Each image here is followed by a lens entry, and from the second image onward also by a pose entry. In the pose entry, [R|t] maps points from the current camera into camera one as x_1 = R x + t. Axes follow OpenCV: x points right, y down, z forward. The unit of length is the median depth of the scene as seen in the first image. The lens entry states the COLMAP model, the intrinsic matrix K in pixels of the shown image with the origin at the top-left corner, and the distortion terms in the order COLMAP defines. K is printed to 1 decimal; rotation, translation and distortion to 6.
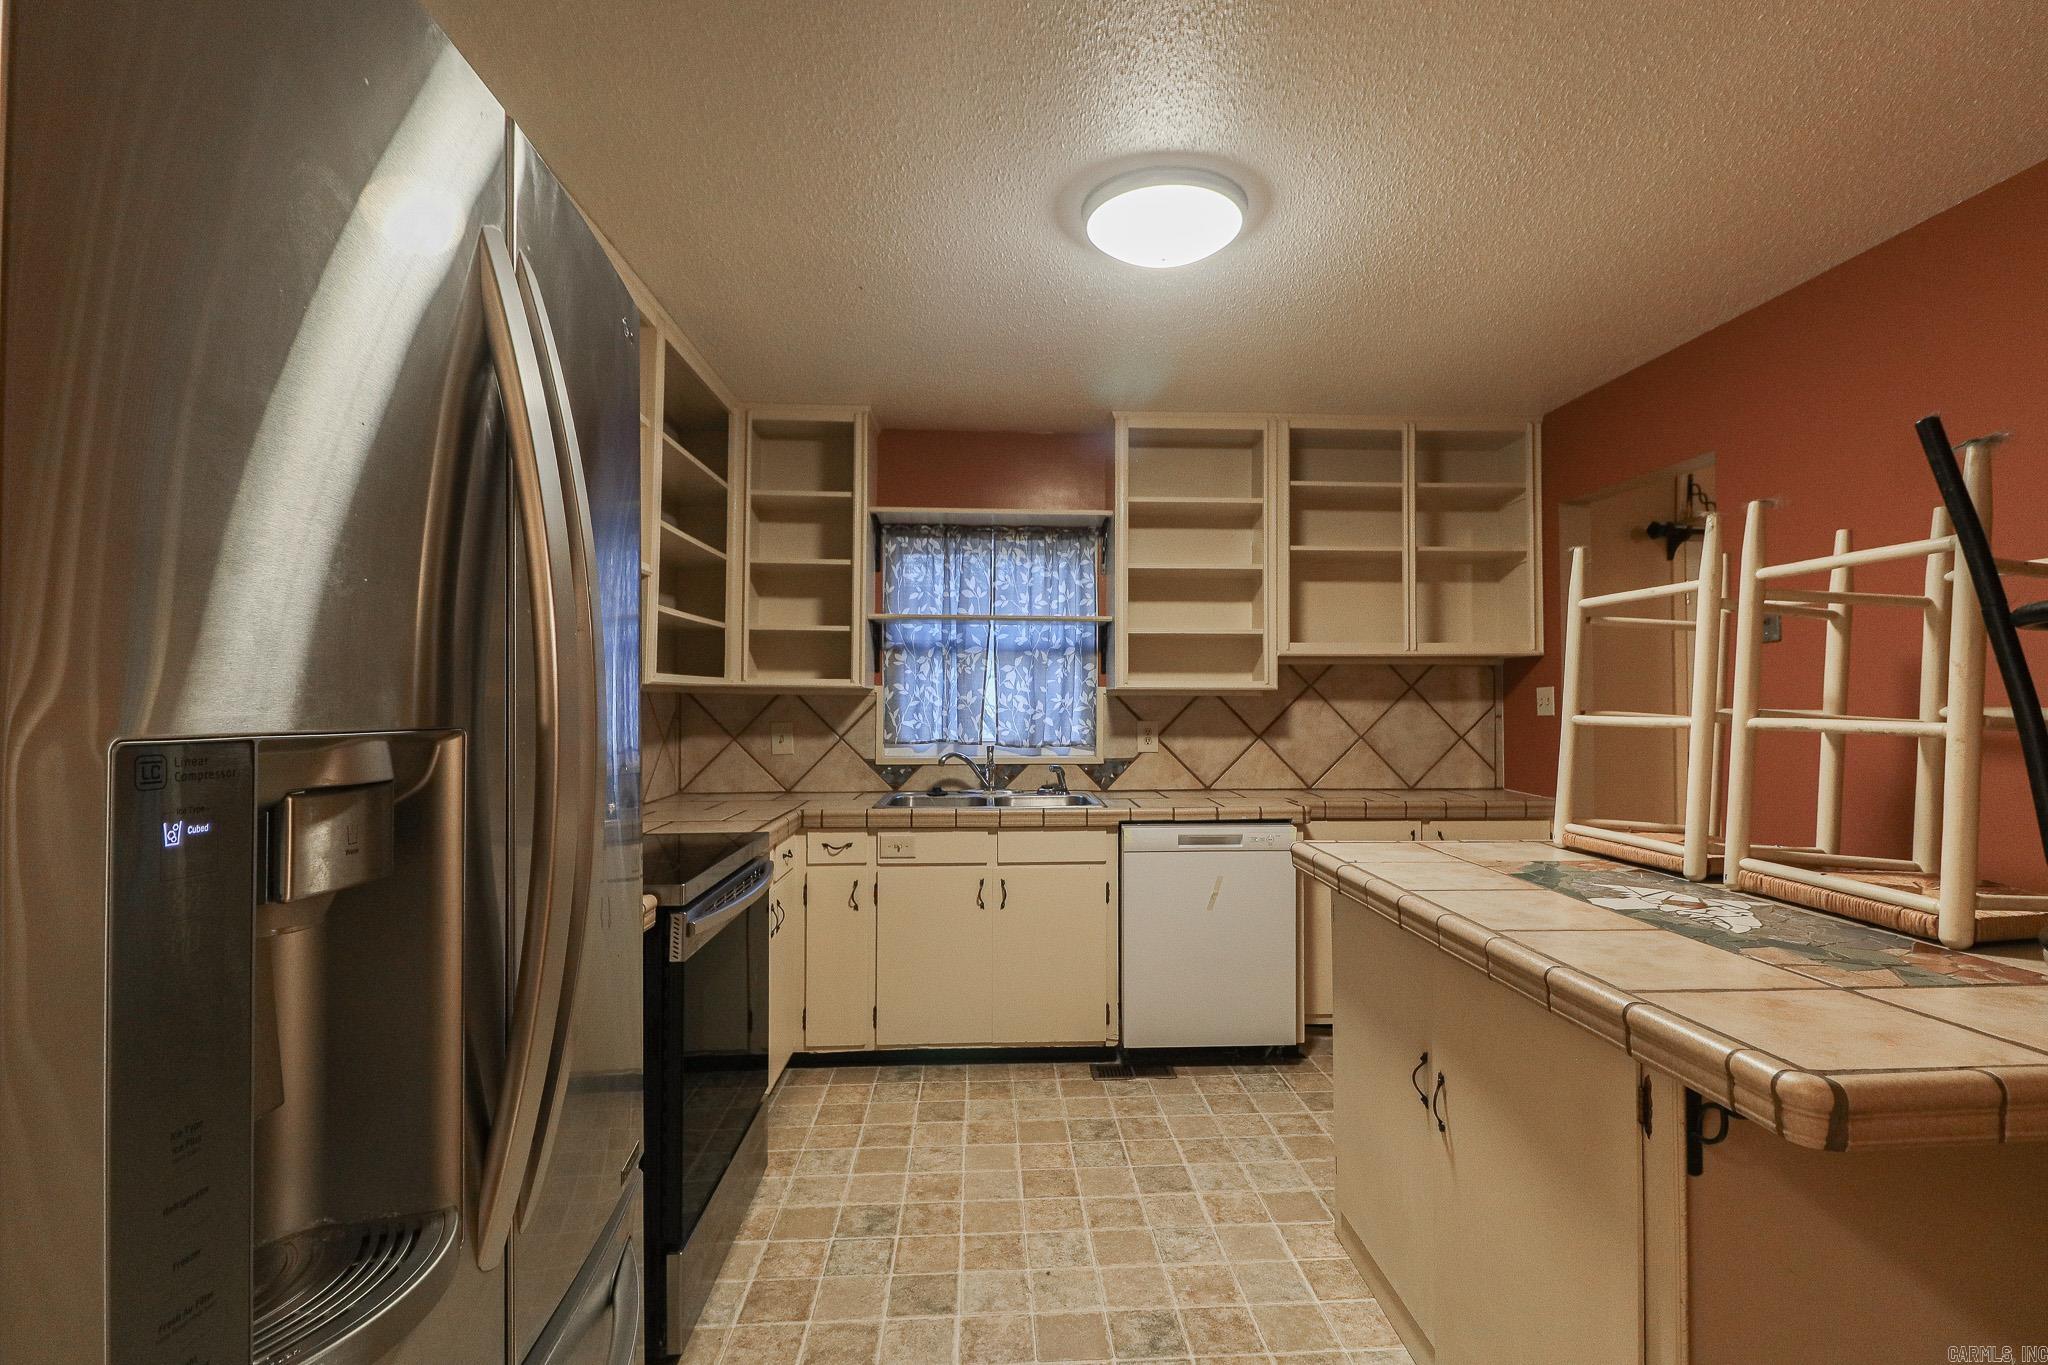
lens RADIAL K [[959.7, 0, 1037.1], [0, 959.7, 689.4], [0, 0, 1]] dist [0.003733, -0.000983]
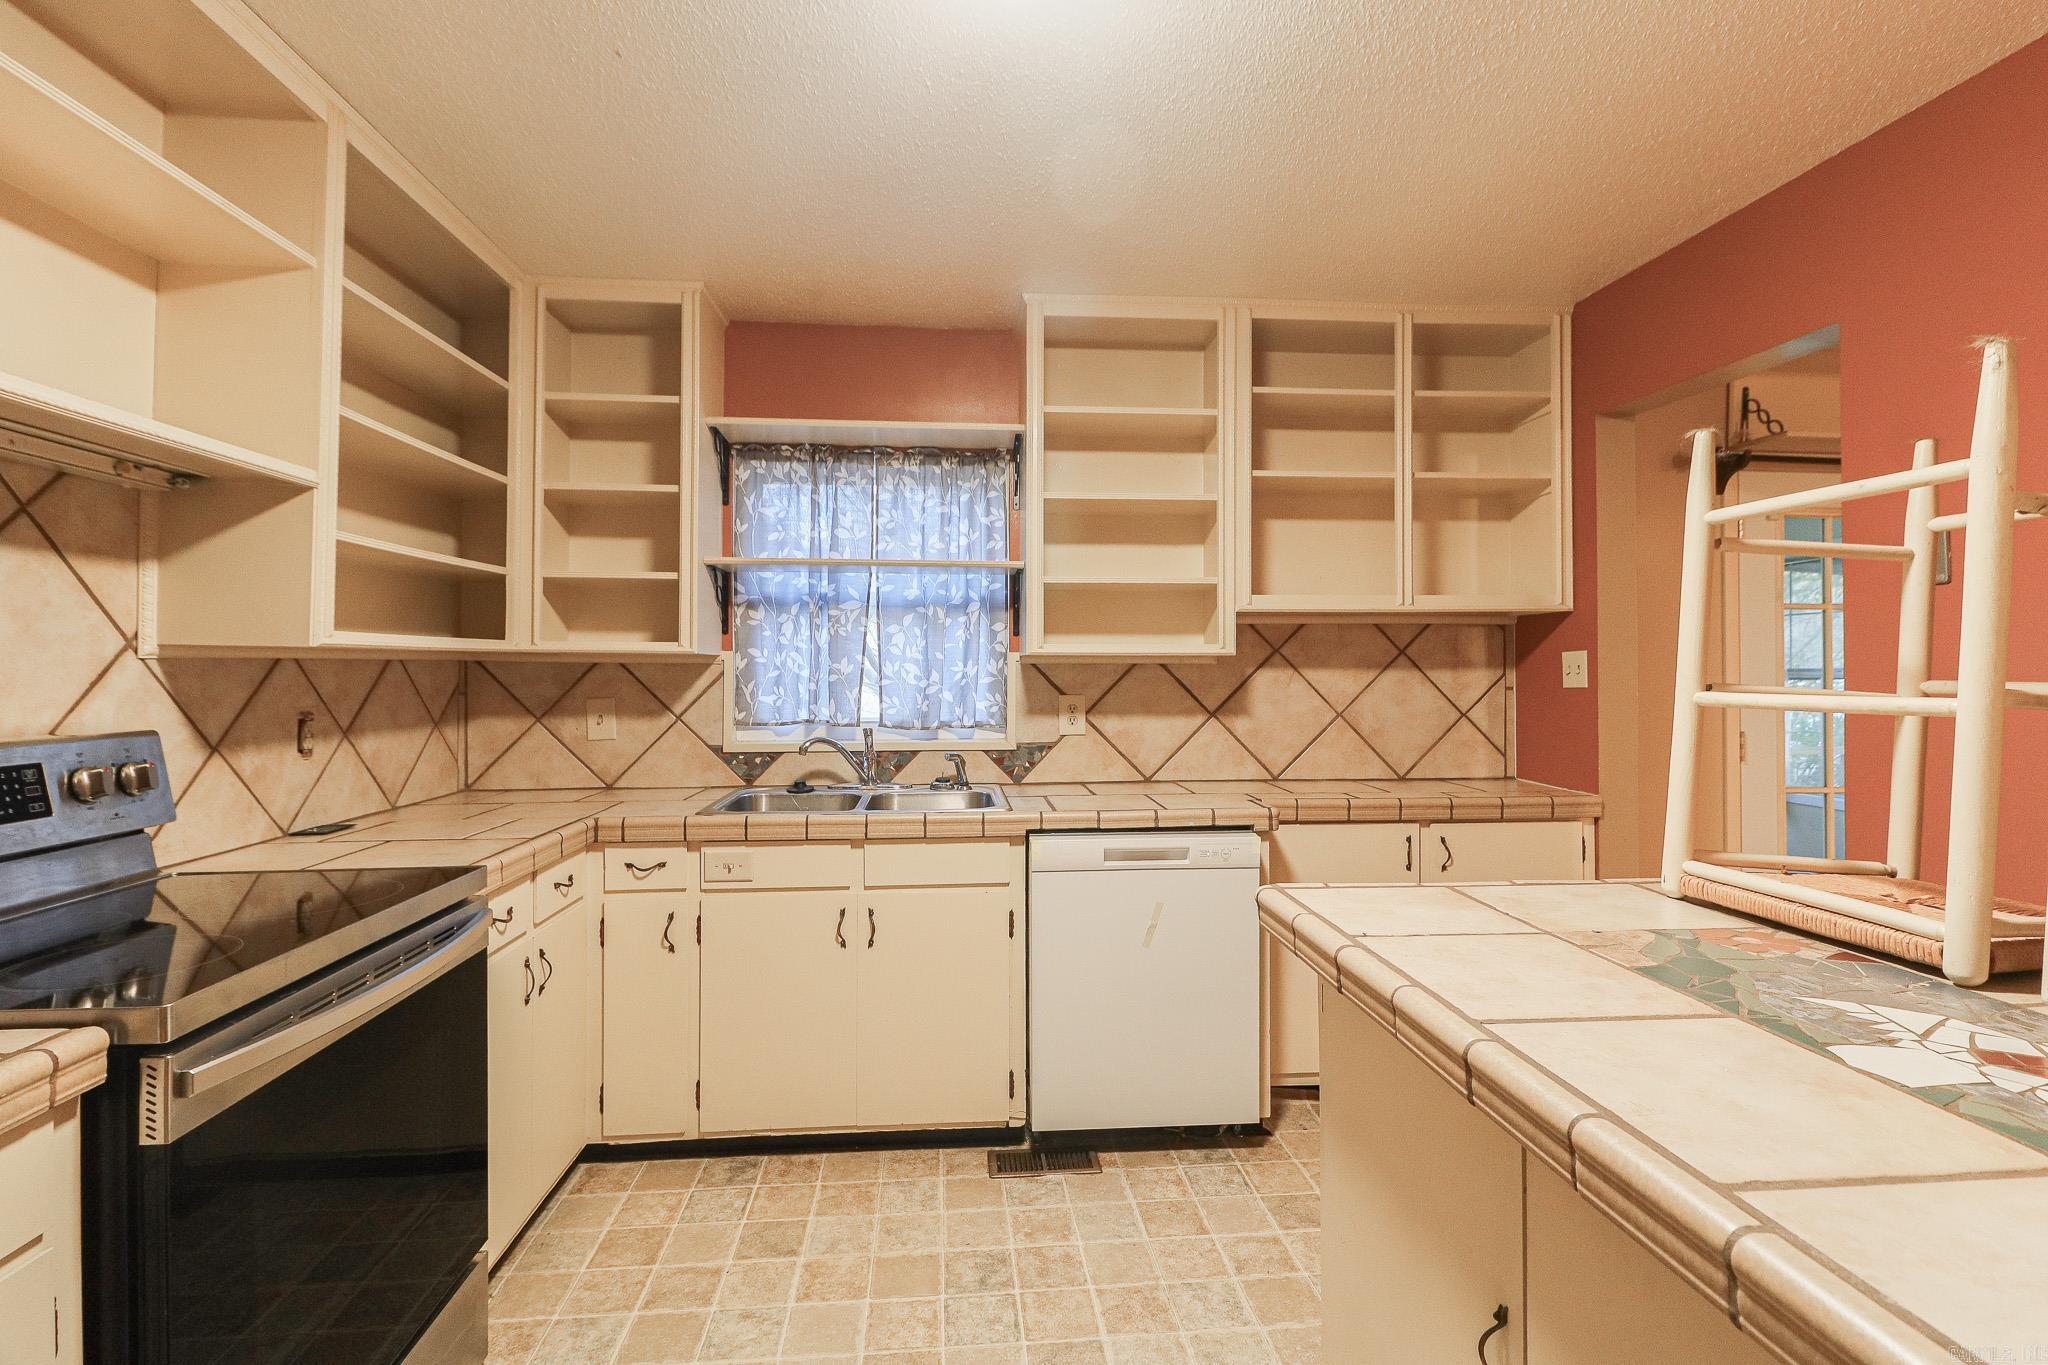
lens RADIAL K [[959.7, 0, 1016.0], [0, 959.7, 670.4], [0, 0, 1]] dist [0.003733, -0.000983]
pose [[0.999770, -0.001631, 0.021406, 0.056431], [0.001355, 0.999916, 0.012918, 0.002413], [-0.021425, -0.012886, 0.999687, 0.228643]]
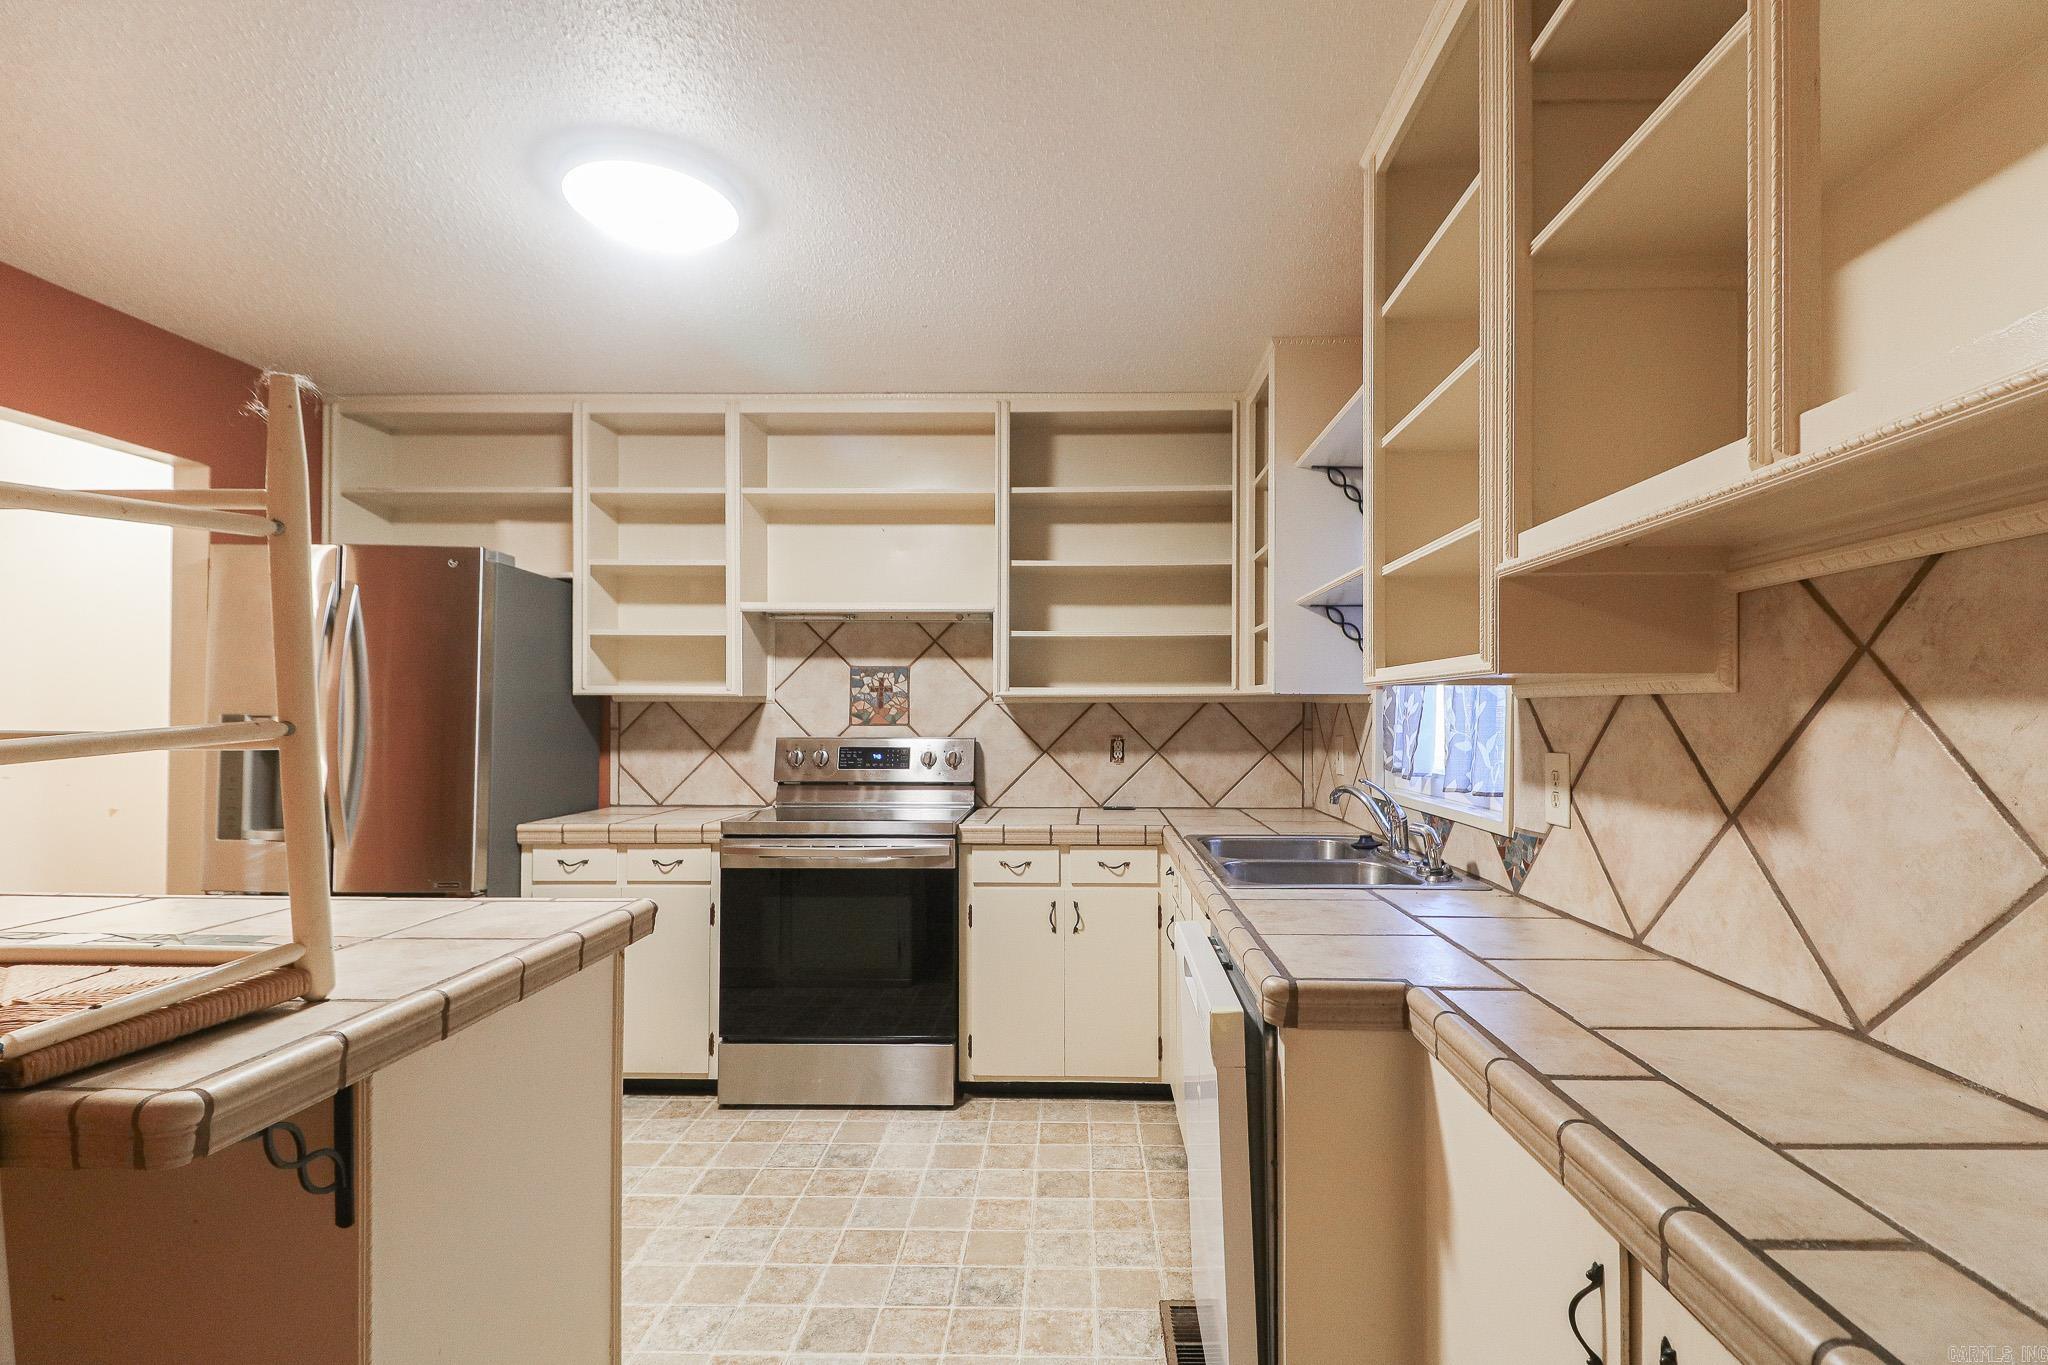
lens RADIAL K [[959.7, 0, 1062.5], [0, 959.7, 708.3], [0, 0, 1]] dist [0.003733, -0.000983]
pose [[-0.083114, -0.004539, -0.996530, 0.624570], [0.010728, 0.999928, -0.005449, 0.013066], [0.996482, -0.011144, -0.083059, 0.880602]]
